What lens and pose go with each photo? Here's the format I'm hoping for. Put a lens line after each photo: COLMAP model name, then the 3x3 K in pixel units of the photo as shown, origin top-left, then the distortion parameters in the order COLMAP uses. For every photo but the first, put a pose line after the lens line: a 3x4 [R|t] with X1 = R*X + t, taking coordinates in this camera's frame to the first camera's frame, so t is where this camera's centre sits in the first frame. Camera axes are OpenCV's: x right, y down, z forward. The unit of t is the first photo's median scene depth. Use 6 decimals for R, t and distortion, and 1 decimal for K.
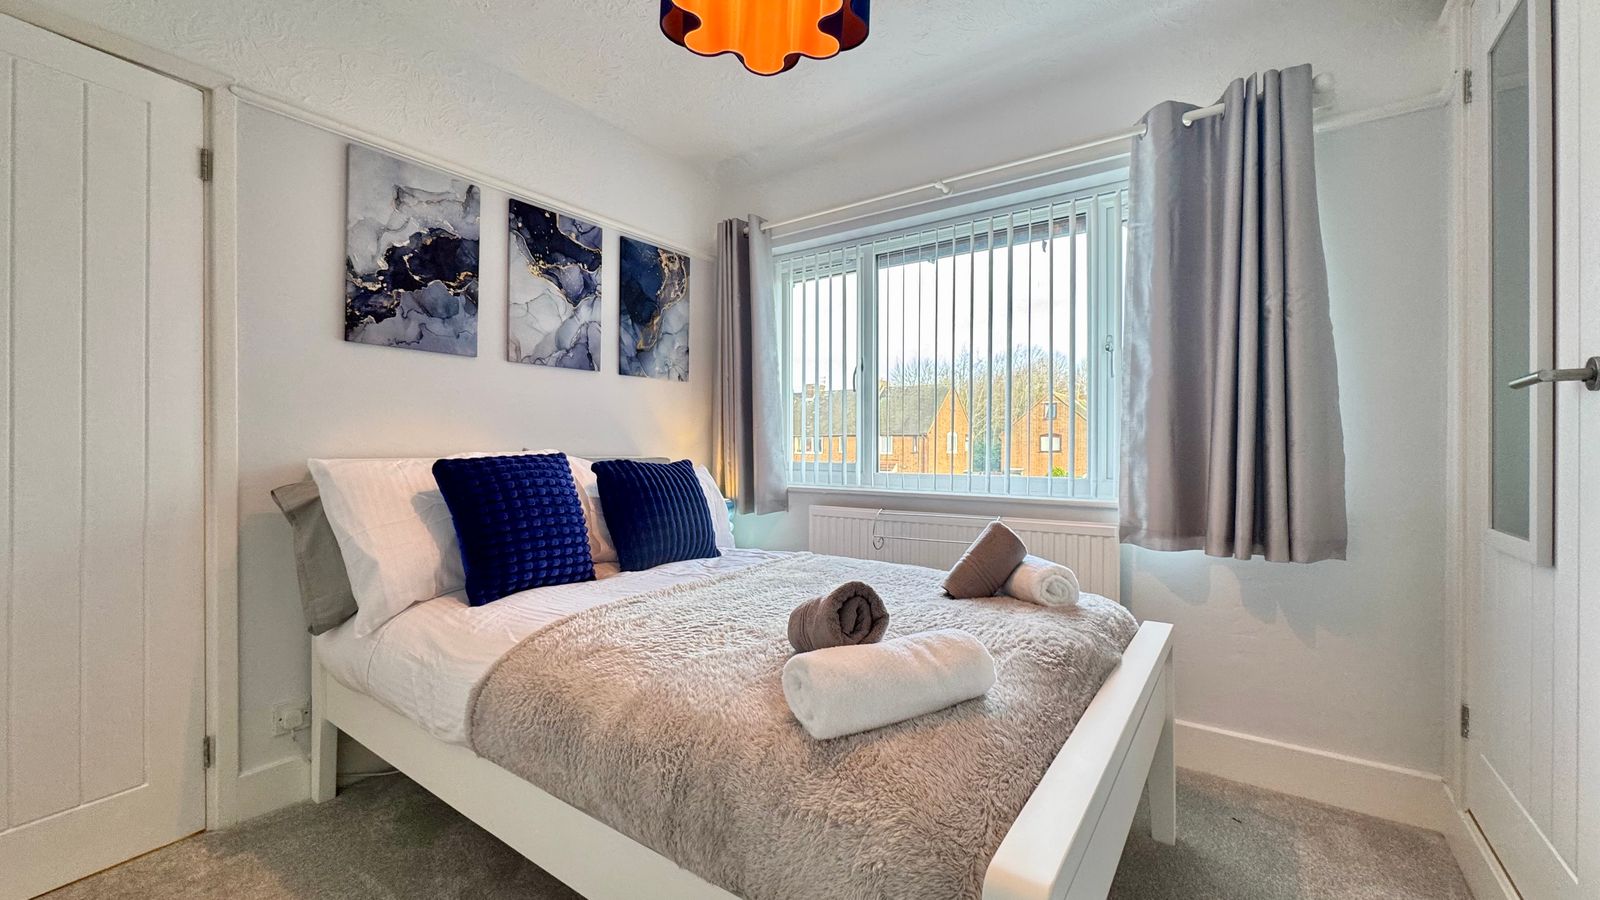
lens RADIAL K [[635.0, 0, 804.8], [0, 635.0, 449.2], [0, 0, 1]] dist [0.000782, 0.000174]
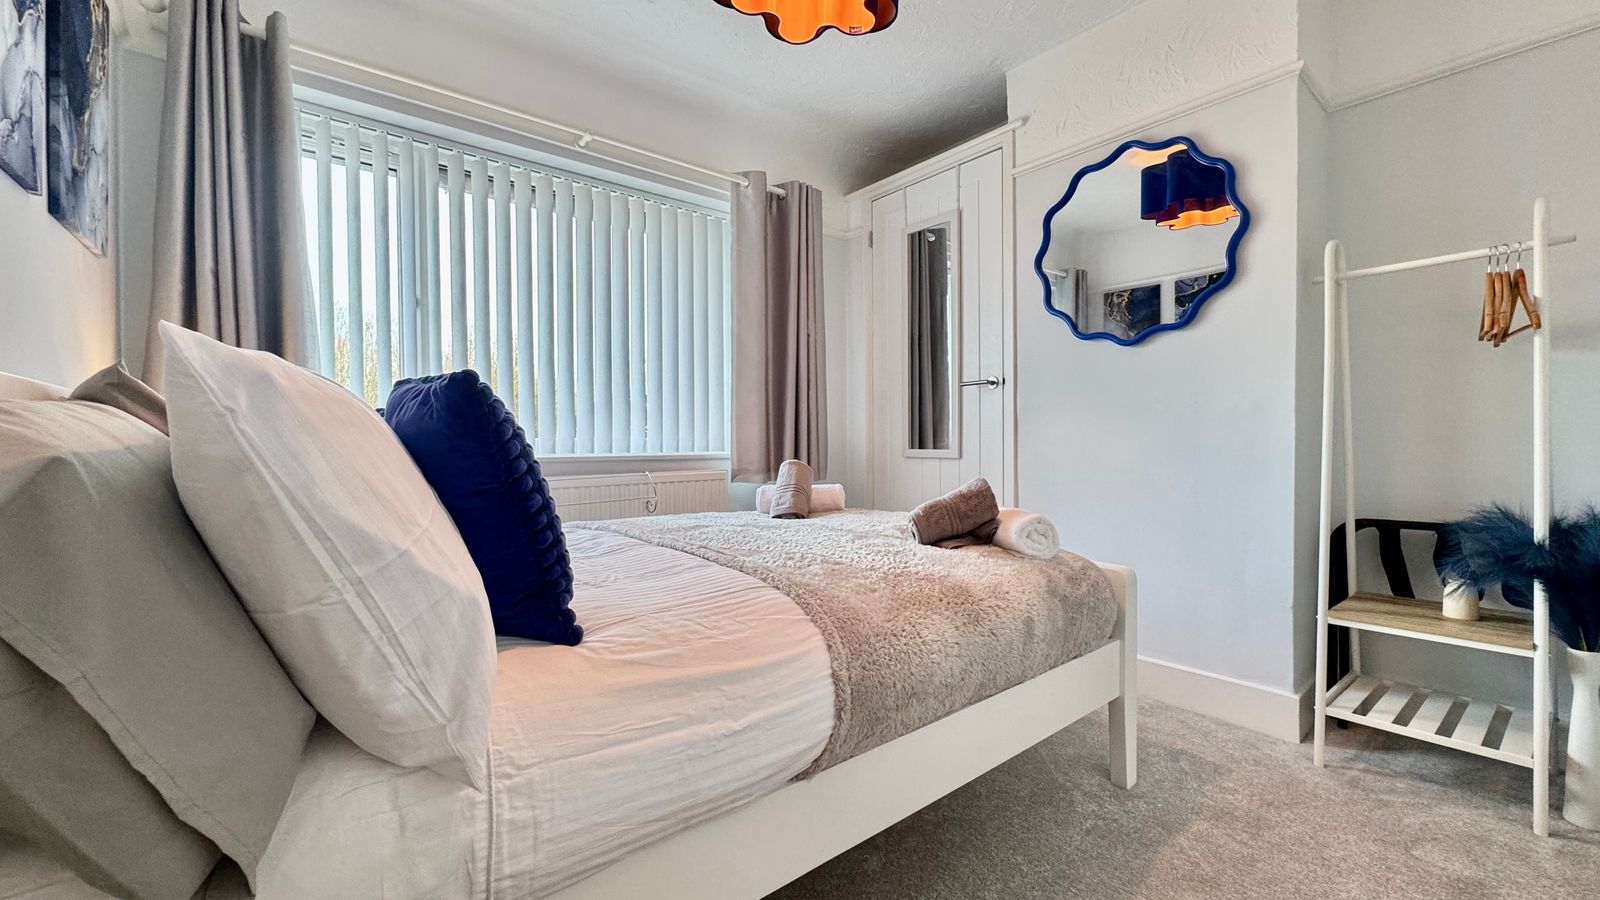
lens RADIAL K [[635.0, 0, 804.8], [0, 635.0, 449.2], [0, 0, 1]] dist [0.000782, 0.000174]
pose [[0.271147, -0.016509, 0.962396, -0.631409], [0.006142, 0.999862, 0.015421, 0.047322], [-0.962518, 0.001730, 0.271211, 0.409705]]
